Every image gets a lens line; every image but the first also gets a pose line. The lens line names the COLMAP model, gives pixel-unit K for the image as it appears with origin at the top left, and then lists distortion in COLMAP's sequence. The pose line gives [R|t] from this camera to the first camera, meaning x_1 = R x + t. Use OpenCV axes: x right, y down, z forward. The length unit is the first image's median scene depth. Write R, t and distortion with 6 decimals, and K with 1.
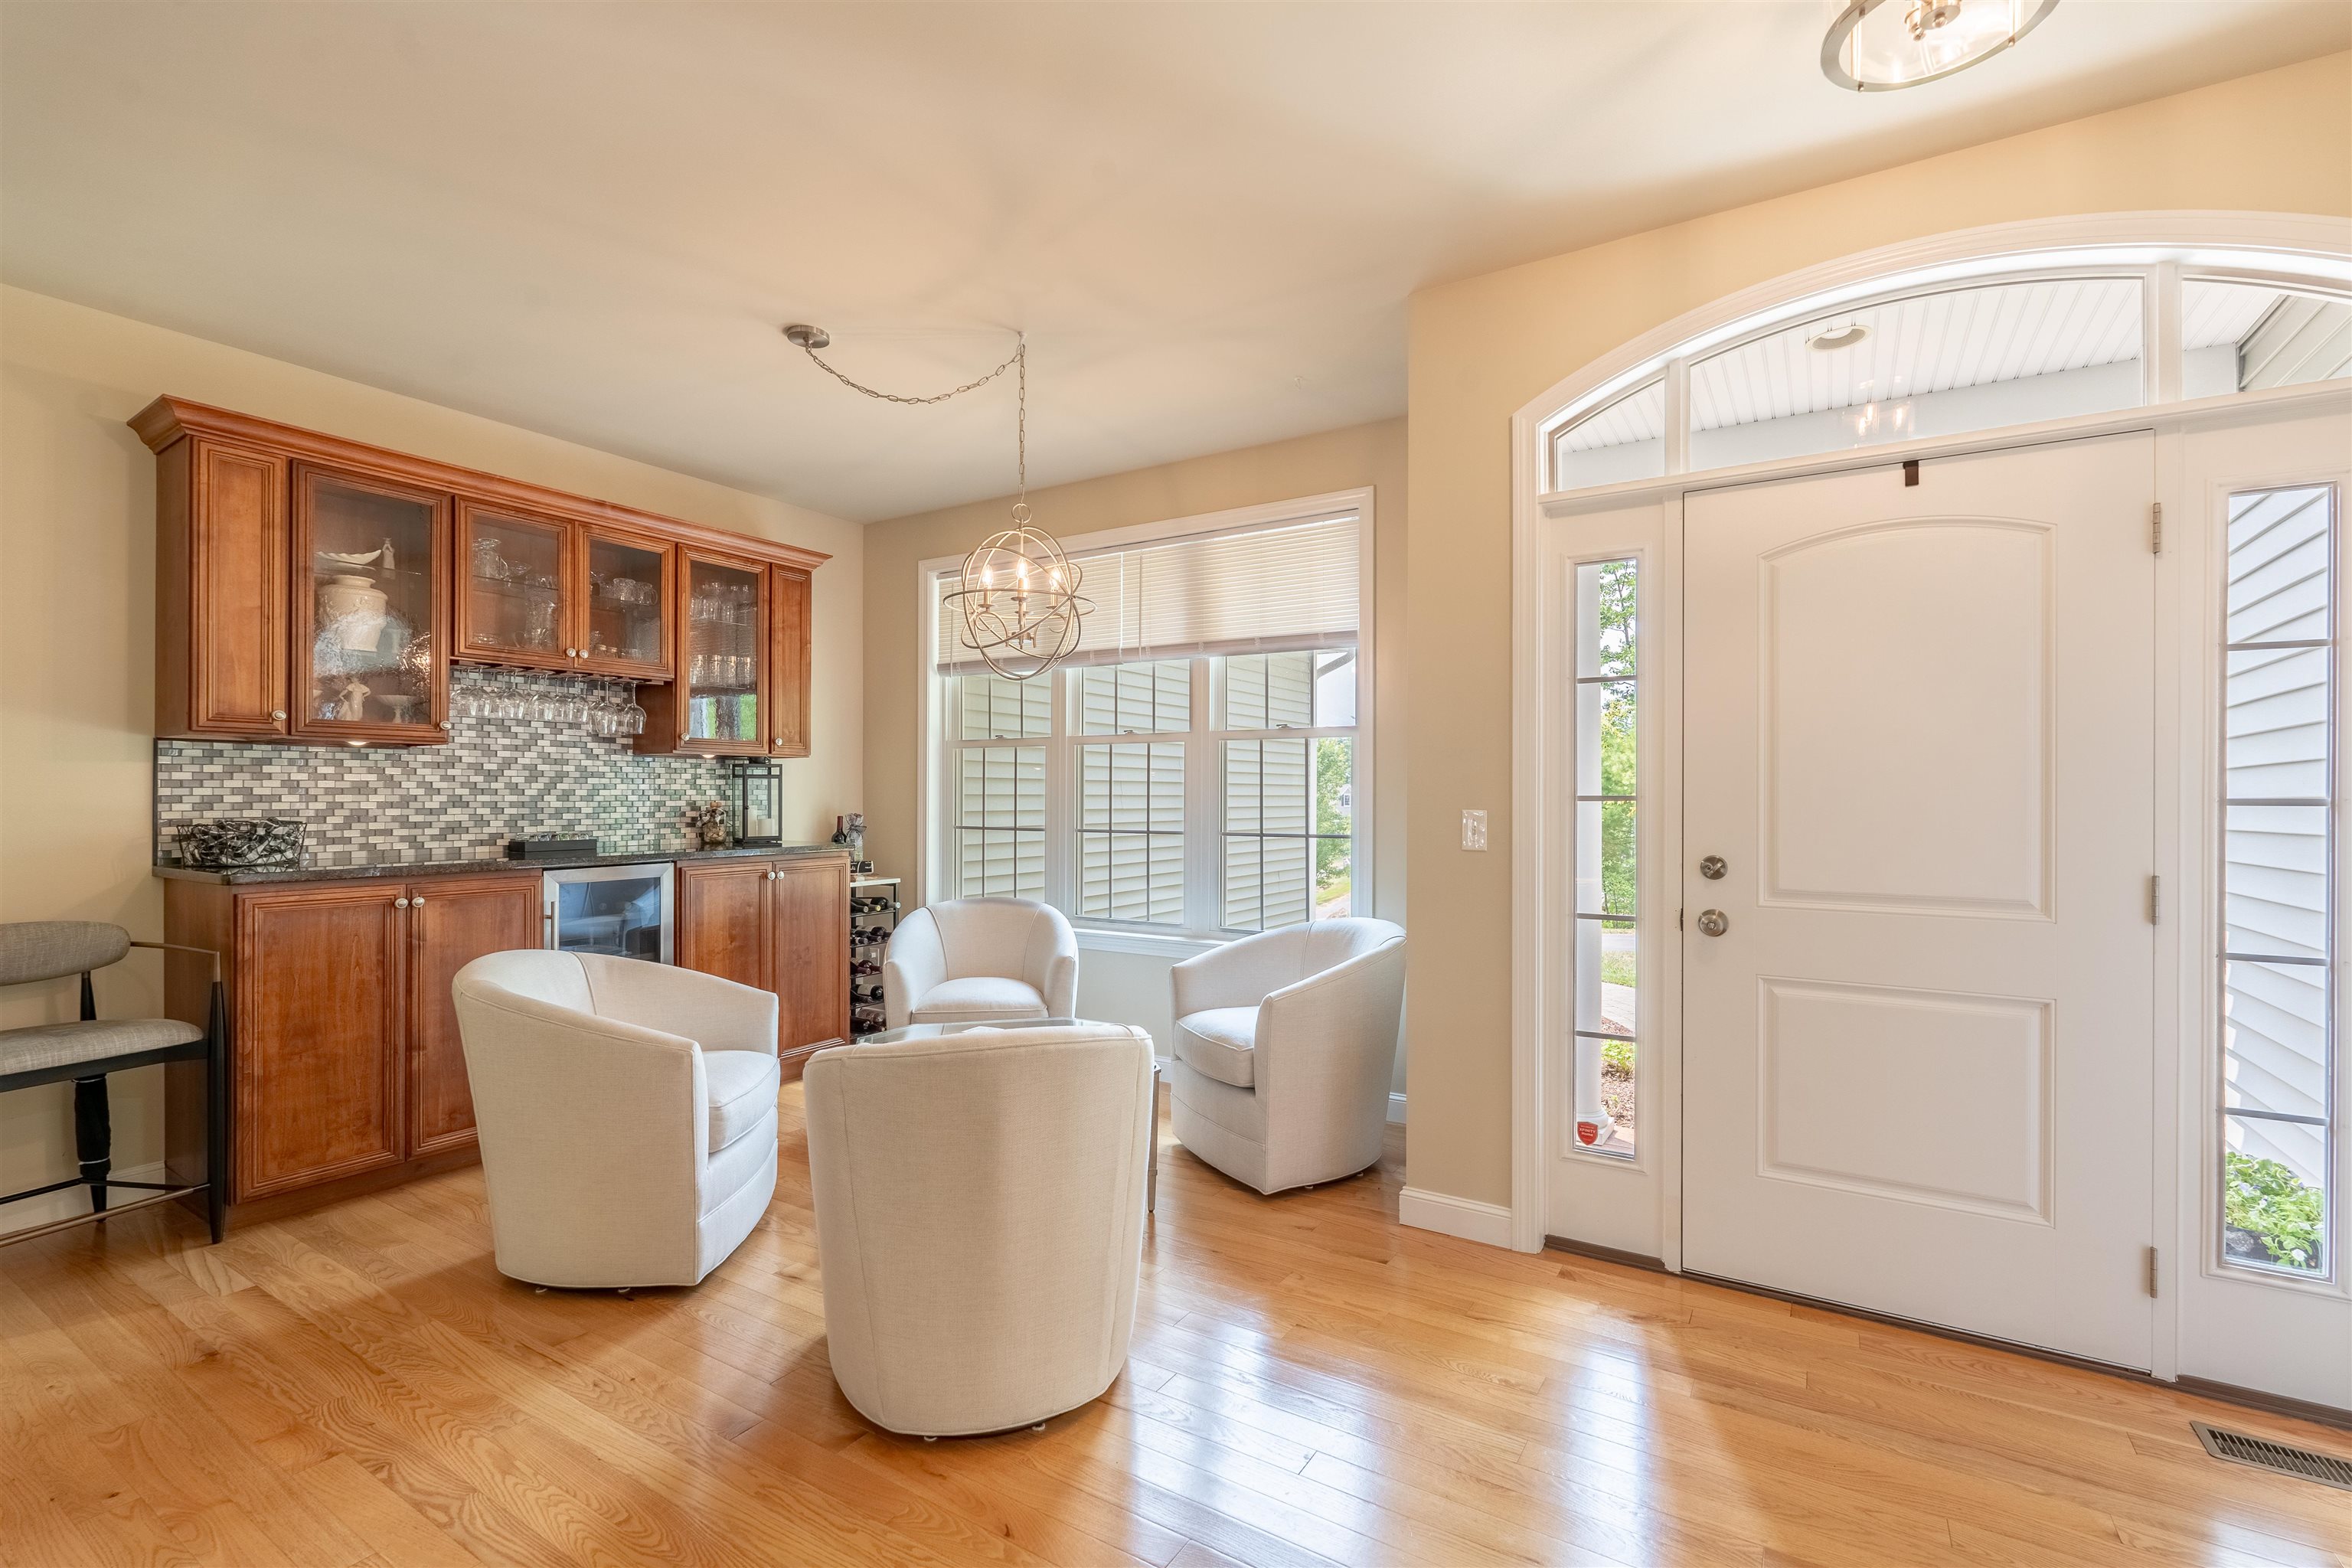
lens RADIAL K [[1038.4, 0, 1174.3], [0, 1038.4, 796.5], [0, 0, 1]] dist [0.000155, -0.000140]
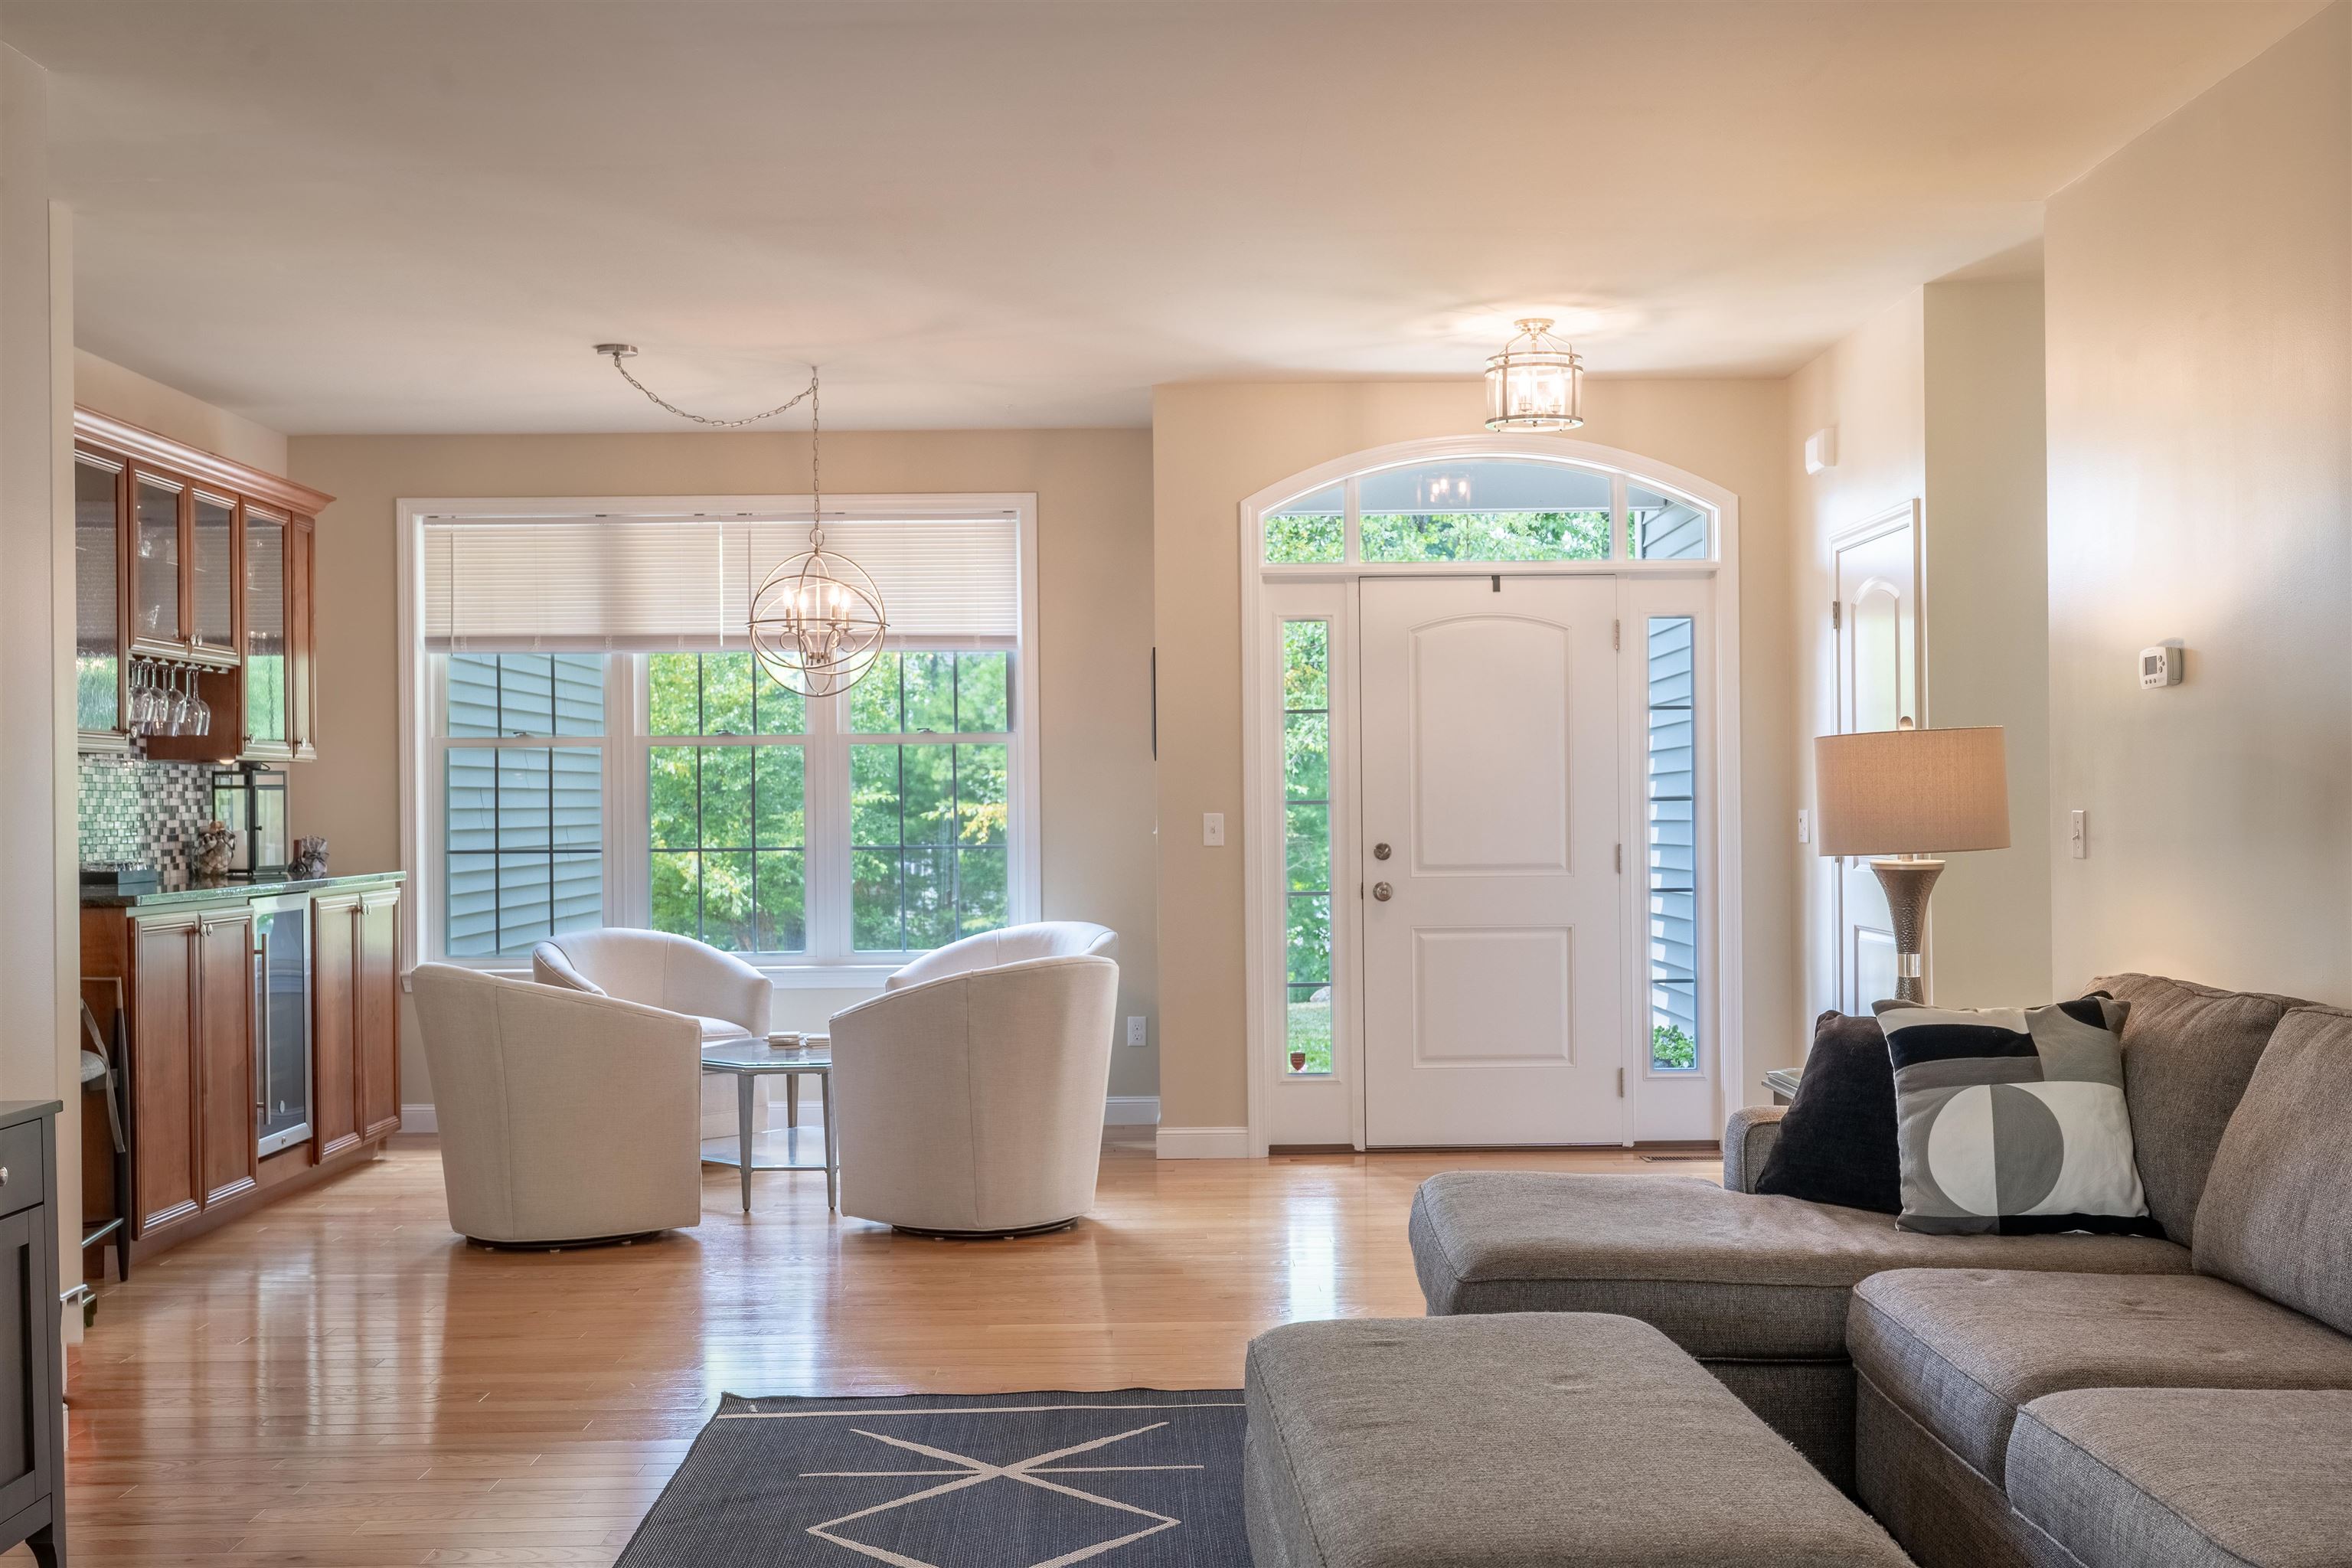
lens RADIAL K [[2270.0, 0, 1170.9], [0, 2270.0, 785.7], [0, 0, 1]] dist [-0.003700, 0.000000]
pose [[0.846678, -0.005706, 0.532075, -1.235213], [0.011875, 0.999896, -0.008173, 0.002310], [-0.531973, 0.013239, 0.846658, -1.311884]]
